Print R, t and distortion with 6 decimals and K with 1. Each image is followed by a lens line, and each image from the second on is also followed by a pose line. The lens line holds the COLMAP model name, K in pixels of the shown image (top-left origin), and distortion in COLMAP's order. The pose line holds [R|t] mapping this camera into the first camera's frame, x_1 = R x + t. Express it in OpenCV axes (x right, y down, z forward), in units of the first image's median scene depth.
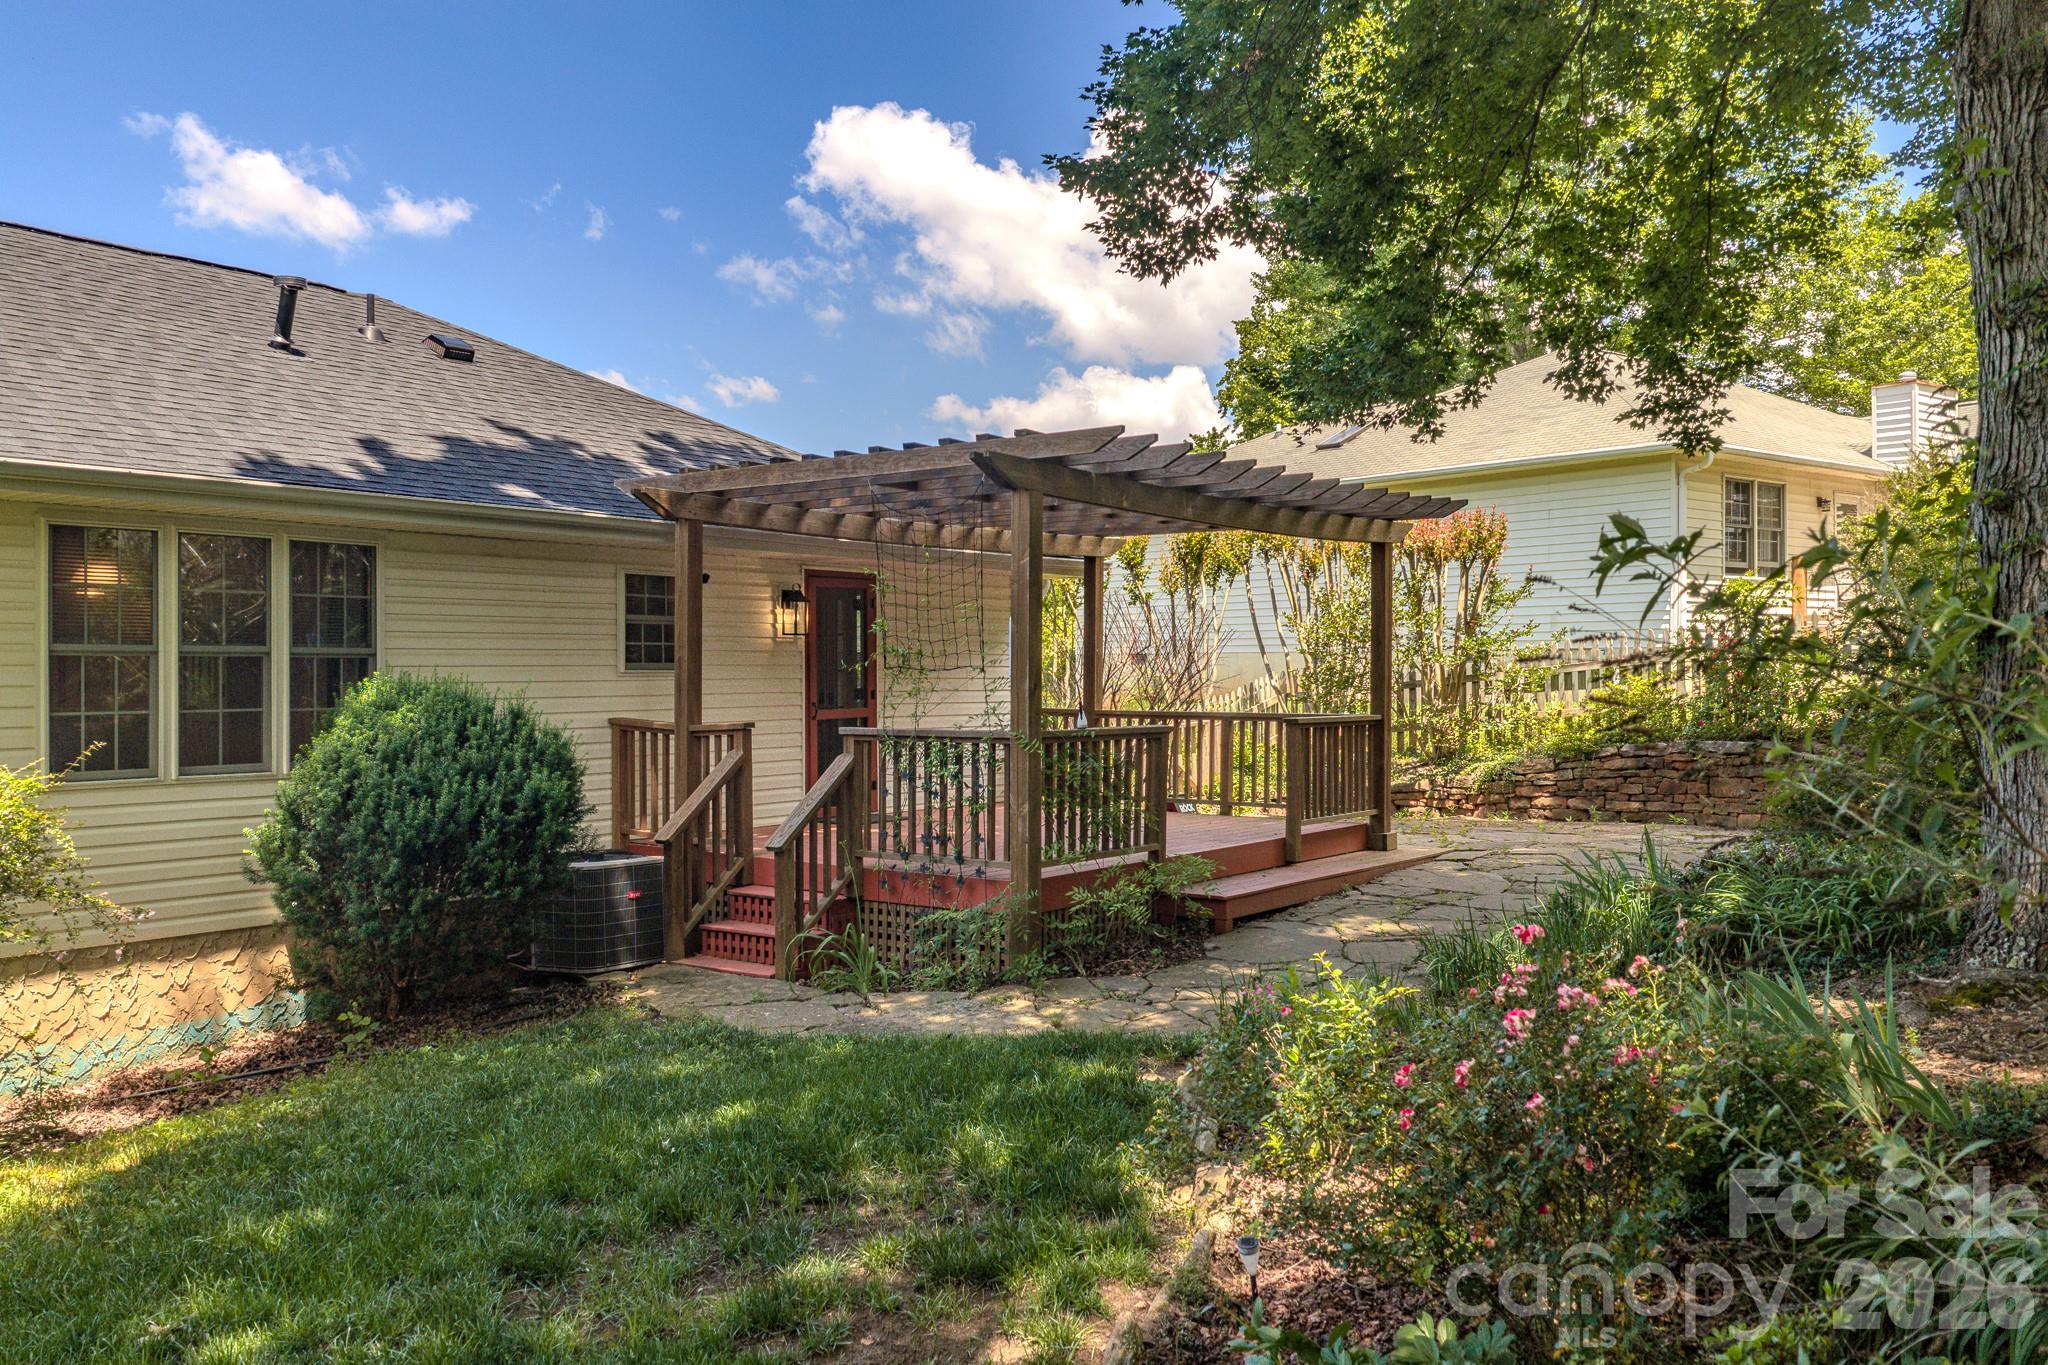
lens RADIAL K [[1689.1, 0, 1031.1], [0, 1689.1, 683.5], [0, 0, 1]] dist [0.014410, -0.028597]
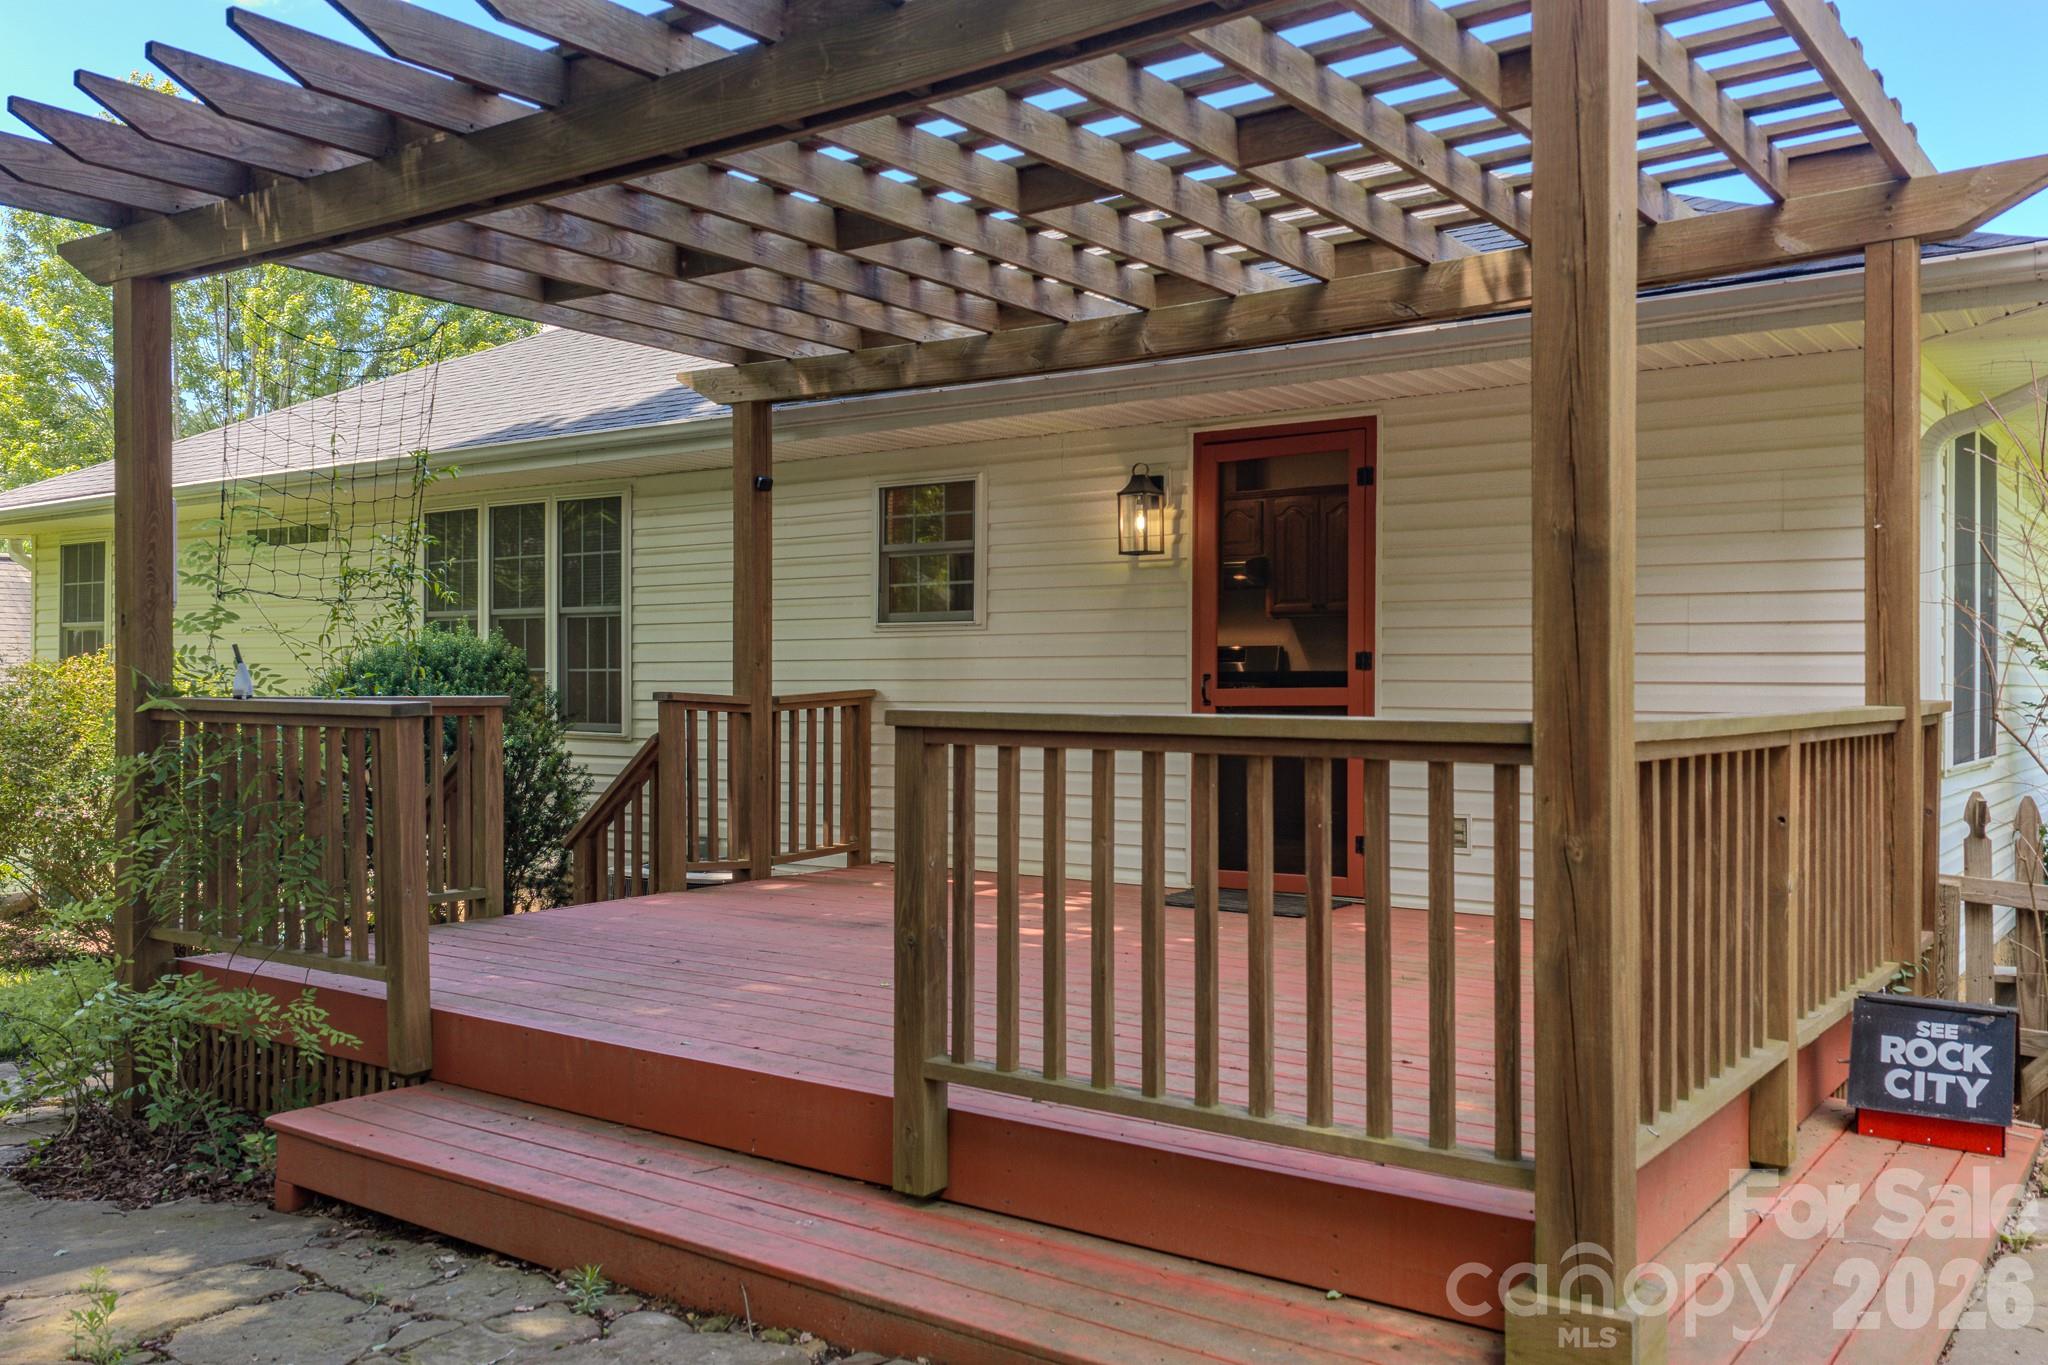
lens RADIAL K [[1689.1, 0, 1029.5], [0, 1689.1, 686.5], [0, 0, 1]] dist [0.014410, -0.028597]
pose [[-0.018244, 0.005492, -0.999818, 0.486710], [-0.006459, 0.999963, 0.005611, 0.015572], [0.999813, 0.006560, -0.018208, 1.096984]]
